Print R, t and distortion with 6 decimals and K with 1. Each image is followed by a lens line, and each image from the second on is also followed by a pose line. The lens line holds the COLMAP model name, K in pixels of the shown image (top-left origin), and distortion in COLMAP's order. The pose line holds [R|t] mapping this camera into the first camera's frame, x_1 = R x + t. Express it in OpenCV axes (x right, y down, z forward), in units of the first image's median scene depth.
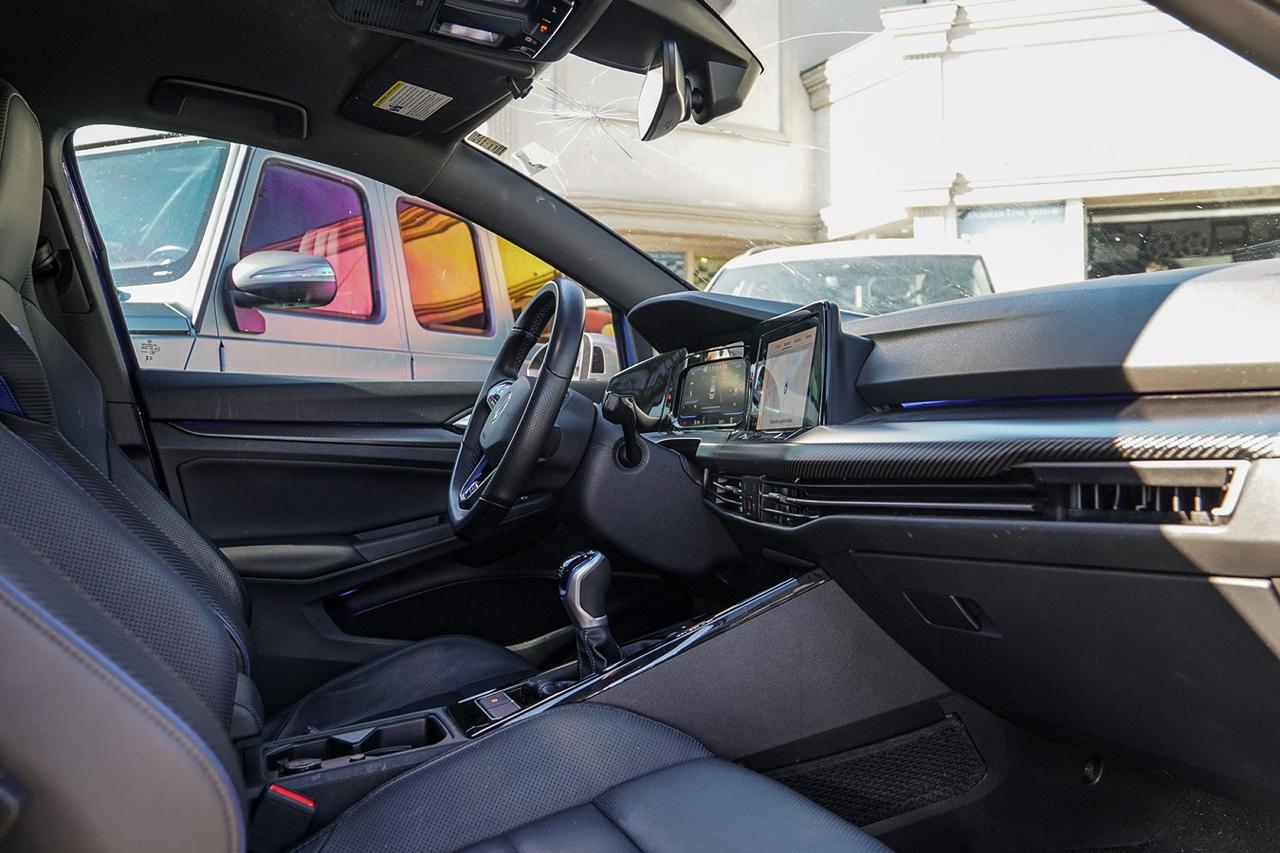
lens RADIAL K [[1151.3, 0, 640.0], [0, 1151.3, 426.5], [0, 0, 1]] dist [-0.112824, 0.097612]
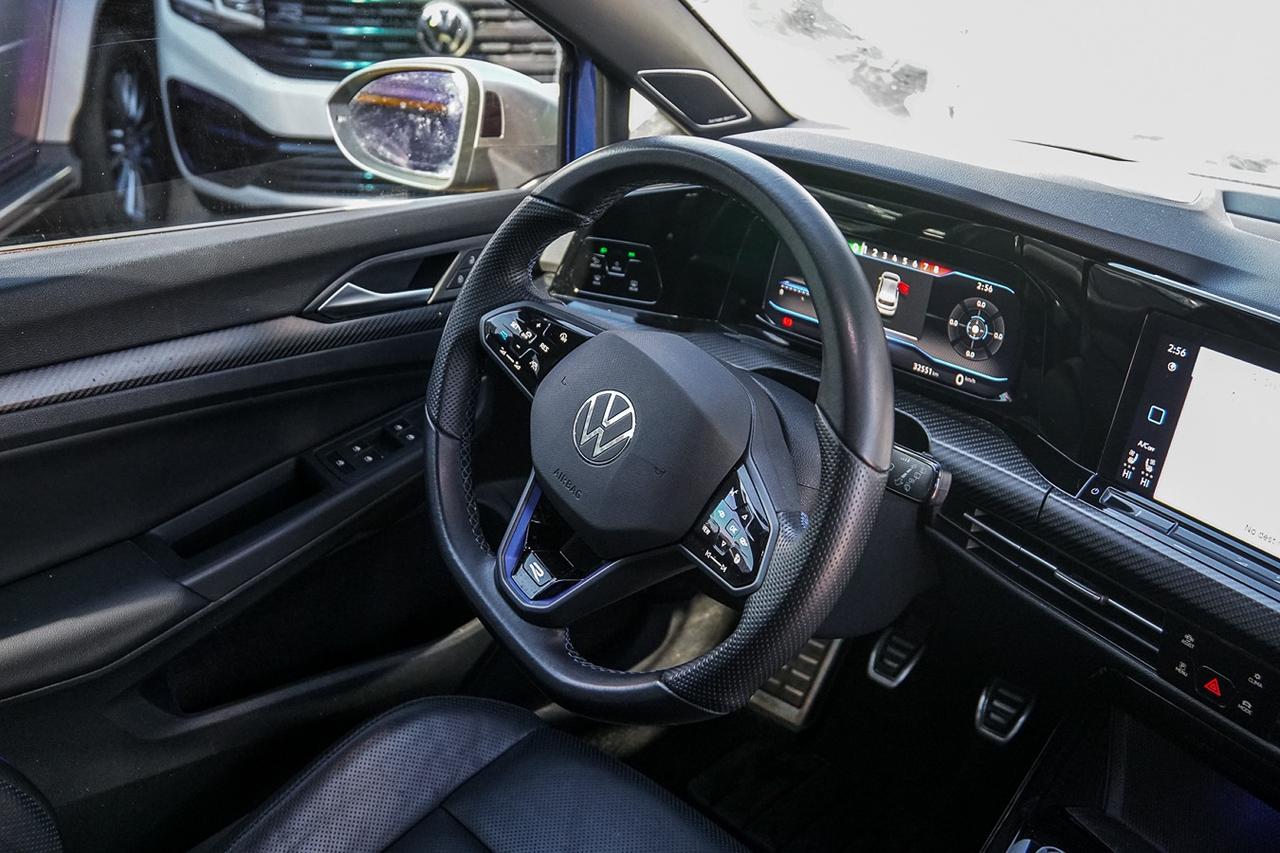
lens RADIAL K [[1151.3, 0, 640.0], [0, 1151.3, 426.5], [0, 0, 1]] dist [-0.112824, 0.097612]
pose [[0.907938, -0.139646, 0.395155, -0.380453], [-0.044338, 0.905560, 0.421895, -0.282156], [-0.416752, -0.400575, 0.816001, 0.776438]]
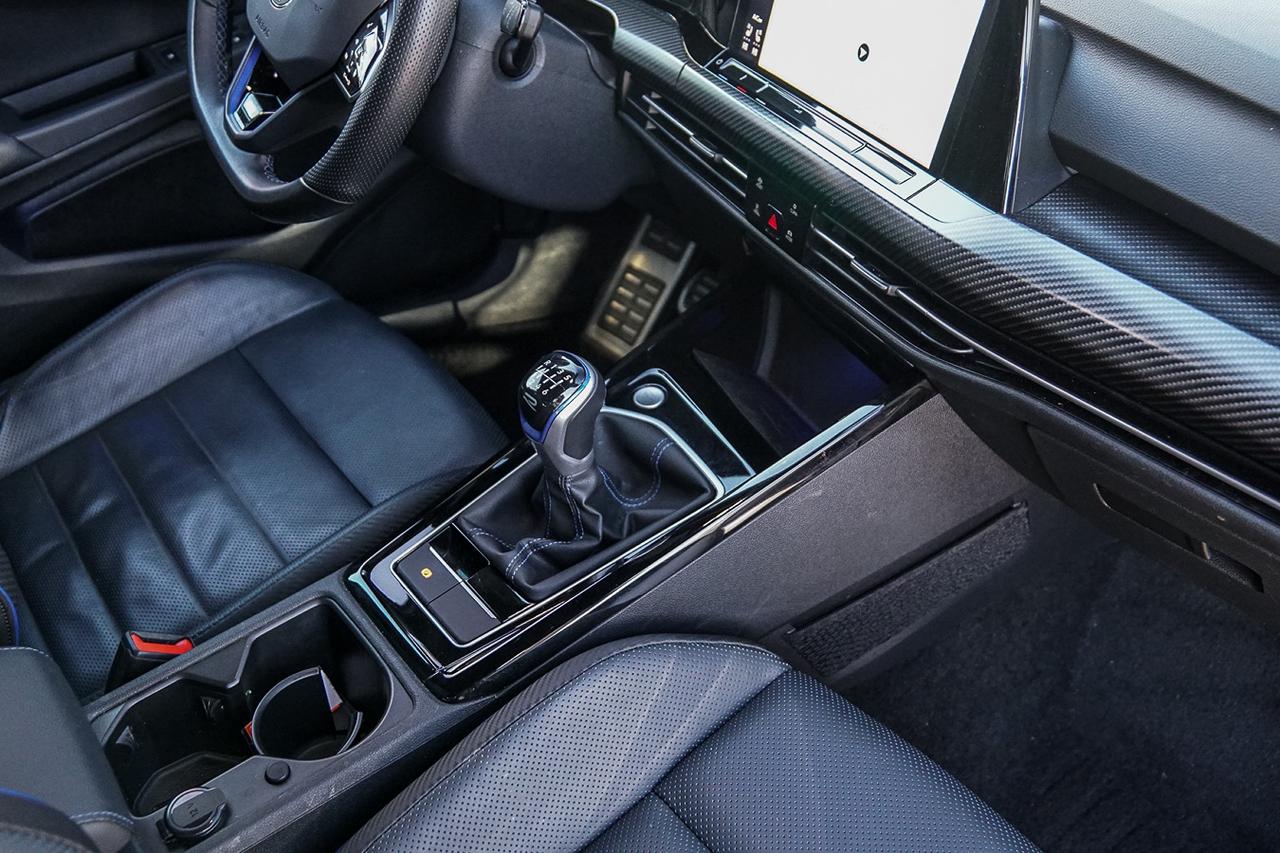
lens RADIAL K [[1151.3, 0, 640.0], [0, 1151.3, 426.5], [0, 0, 1]] dist [-0.112824, 0.097612]
pose [[0.944814, -0.139011, 0.296652, -0.195839], [-0.067905, 0.802749, 0.592438, -0.231694], [-0.320493, -0.579888, 0.749009, 0.509444]]
